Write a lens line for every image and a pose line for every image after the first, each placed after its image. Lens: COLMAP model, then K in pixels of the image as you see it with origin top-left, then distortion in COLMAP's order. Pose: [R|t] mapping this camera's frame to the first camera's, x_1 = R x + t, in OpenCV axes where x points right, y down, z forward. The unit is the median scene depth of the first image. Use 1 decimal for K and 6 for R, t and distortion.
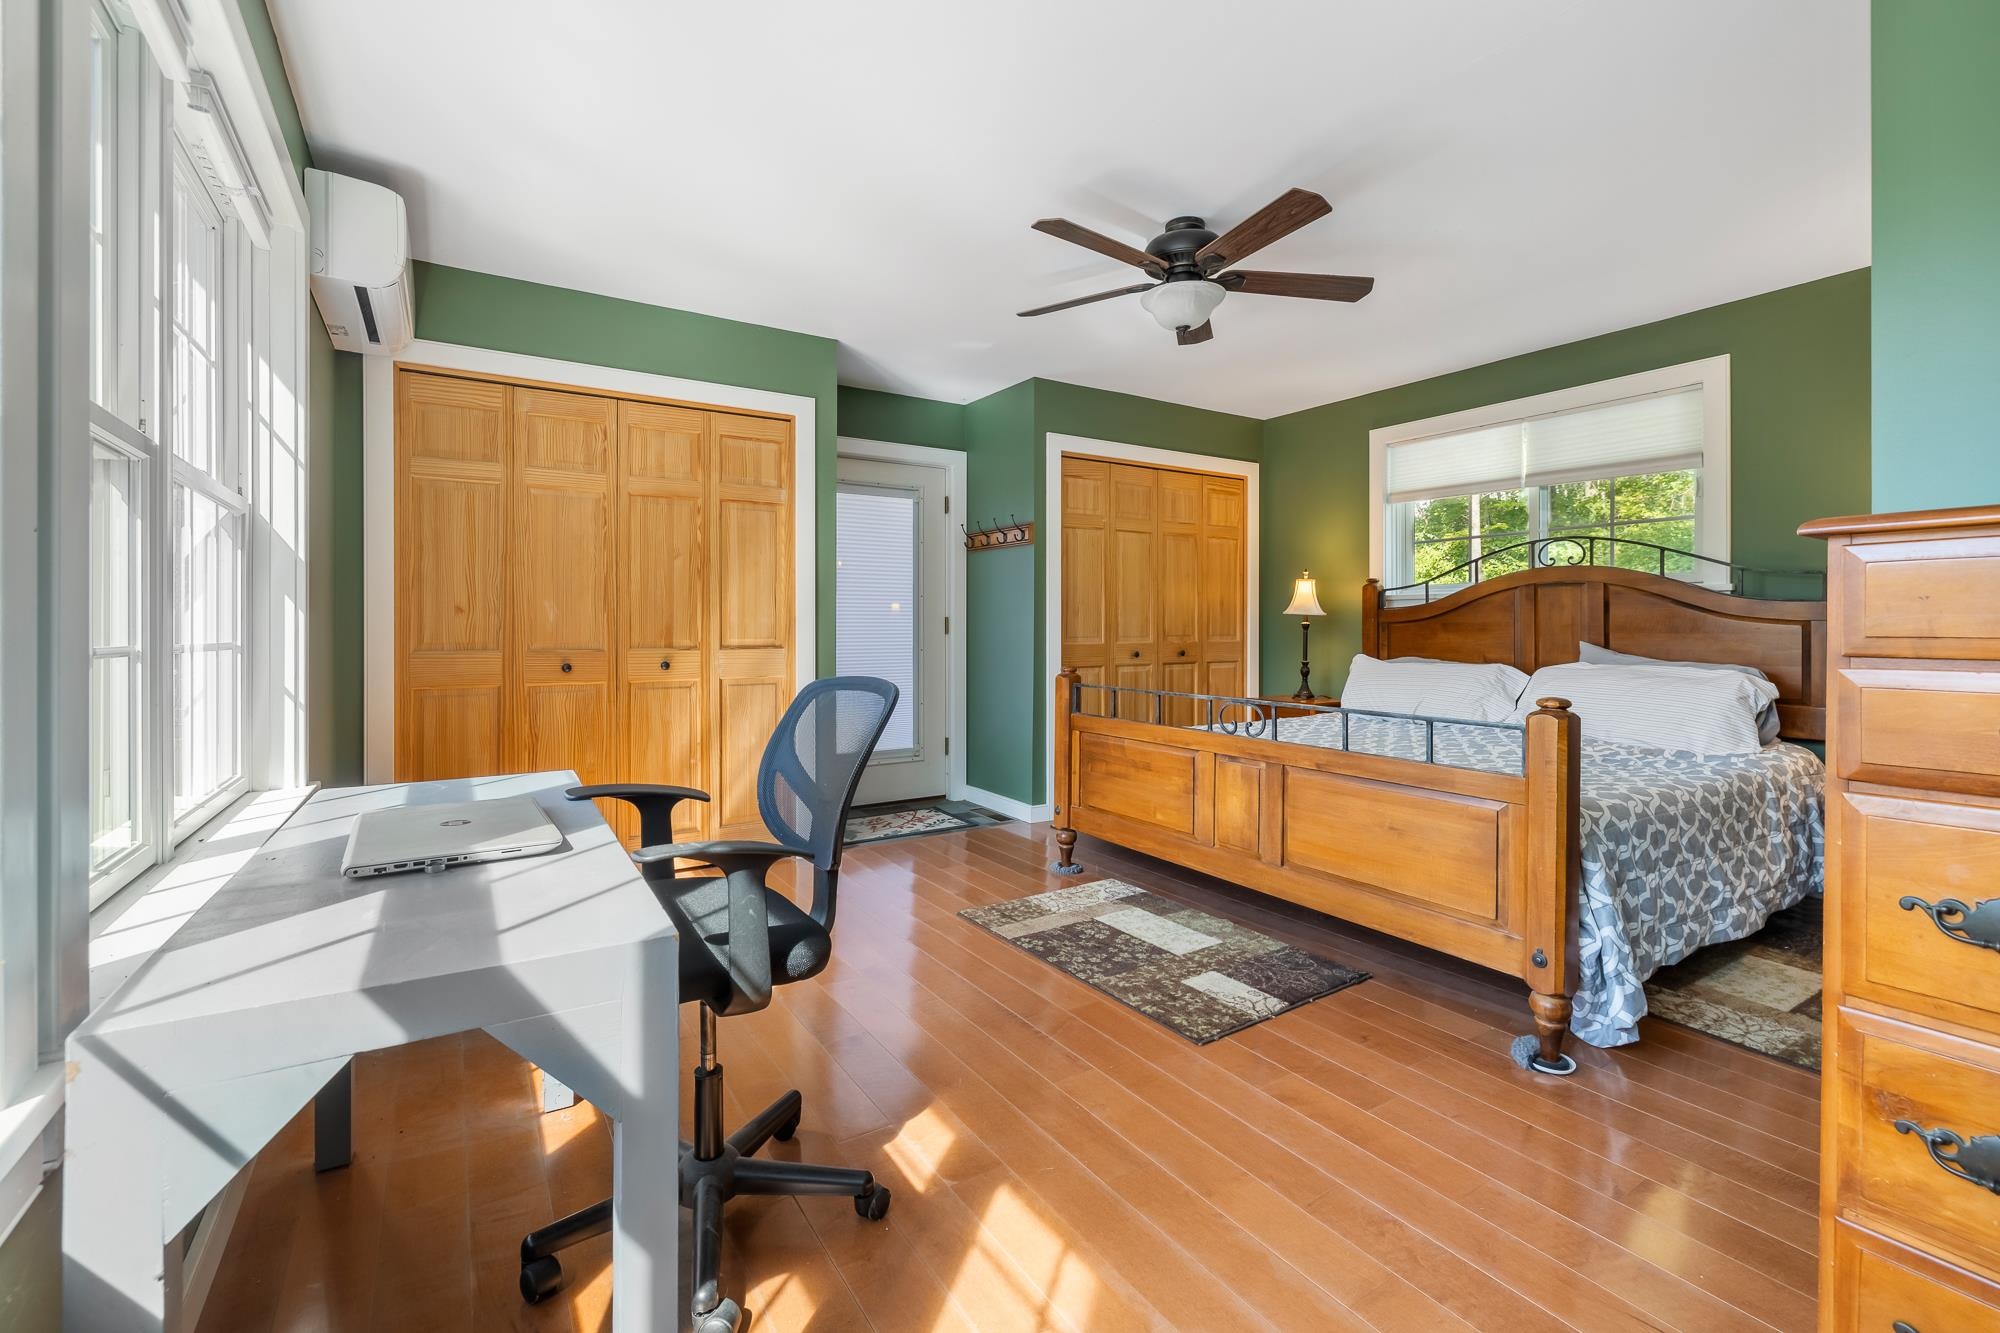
lens RADIAL K [[862.5, 0, 1001.2], [0, 862.5, 635.7], [0, 0, 1]] dist [-0.000381, -0.000580]
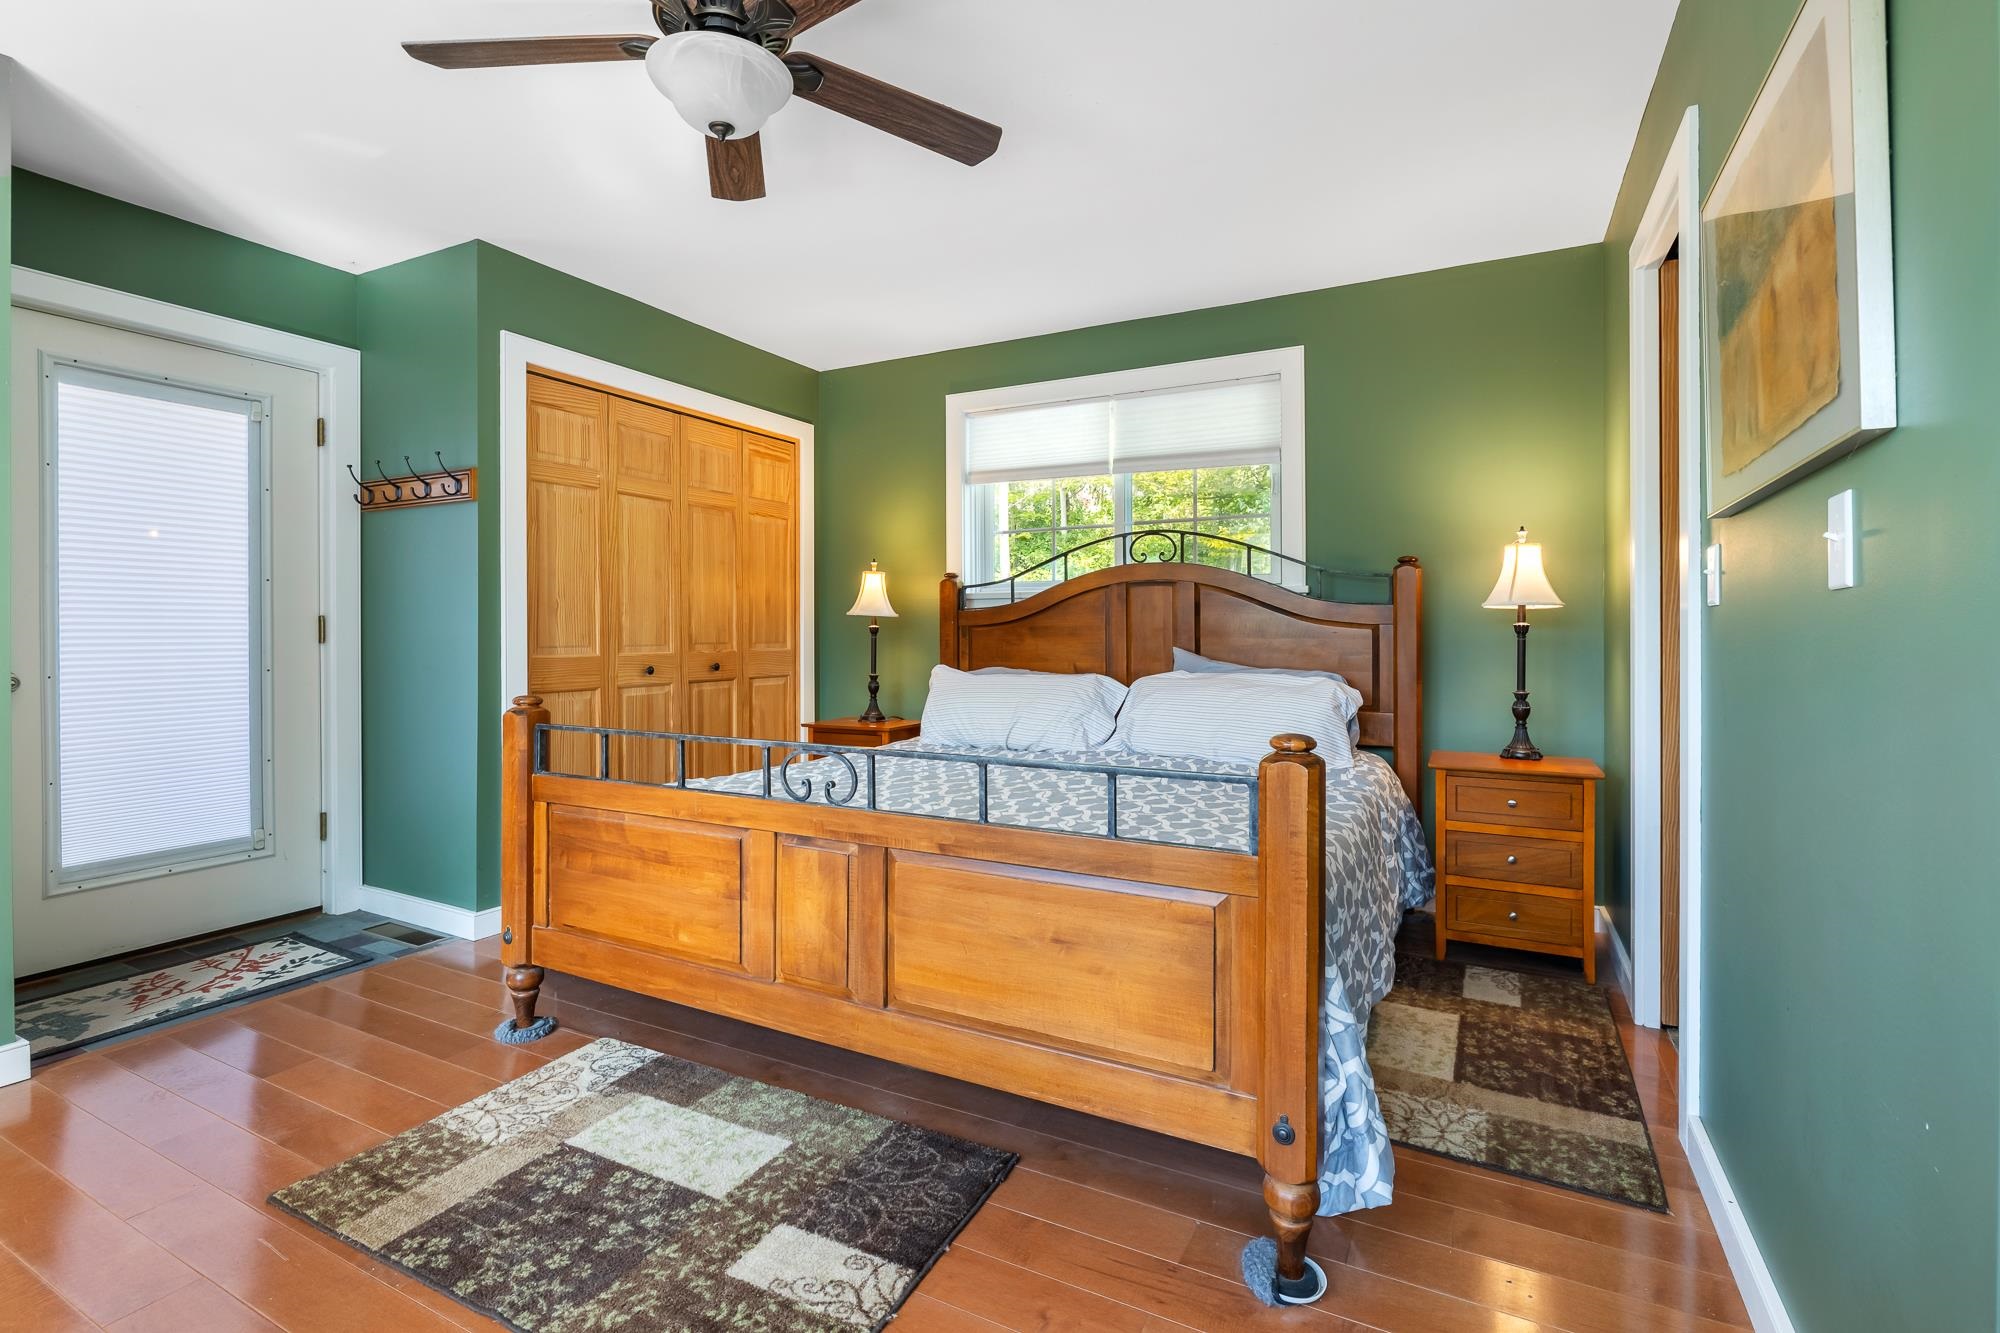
lens RADIAL K [[911.1, 0, 1004.0], [0, 911.1, 637.0], [0, 0, 1]] dist [-0.004515, -0.000358]
pose [[0.868451, -0.003437, 0.495764, 0.059032], [0.005989, 0.999976, -0.003558, -0.001865], [-0.495740, 0.006060, 0.868450, 0.313372]]
